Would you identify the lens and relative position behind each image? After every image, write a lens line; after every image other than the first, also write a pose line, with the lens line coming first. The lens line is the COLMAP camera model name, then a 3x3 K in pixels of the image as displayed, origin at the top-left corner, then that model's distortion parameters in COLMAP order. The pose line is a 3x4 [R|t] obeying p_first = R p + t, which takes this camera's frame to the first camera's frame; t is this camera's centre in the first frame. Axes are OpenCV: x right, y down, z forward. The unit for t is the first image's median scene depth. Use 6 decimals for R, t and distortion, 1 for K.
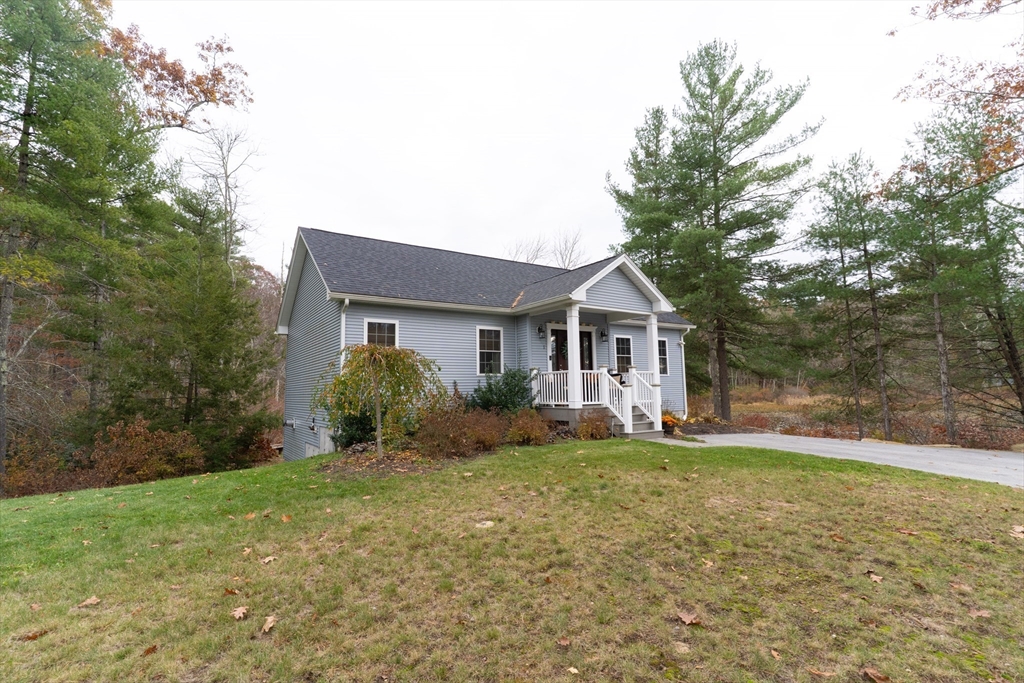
lens RADIAL K [[514.2, 0, 512.1], [0, 514.2, 339.6], [0, 0, 1]] dist [-0.000387, -0.000092]
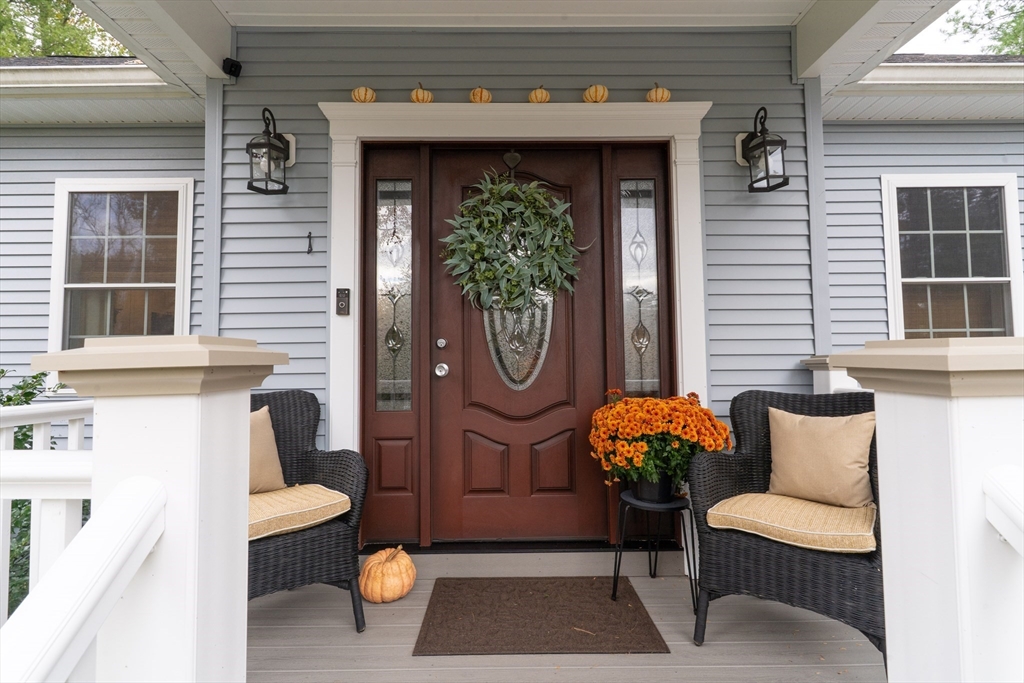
lens RADIAL K [[514.2, 0, 510.3], [0, 514.2, 338.2], [0, 0, 1]] dist [-0.000387, -0.000092]
pose [[0.844988, -0.032003, -0.533827, 0.180074], [0.048589, 0.998674, 0.017040, 0.040367], [0.532573, -0.040337, 0.845422, 0.760116]]
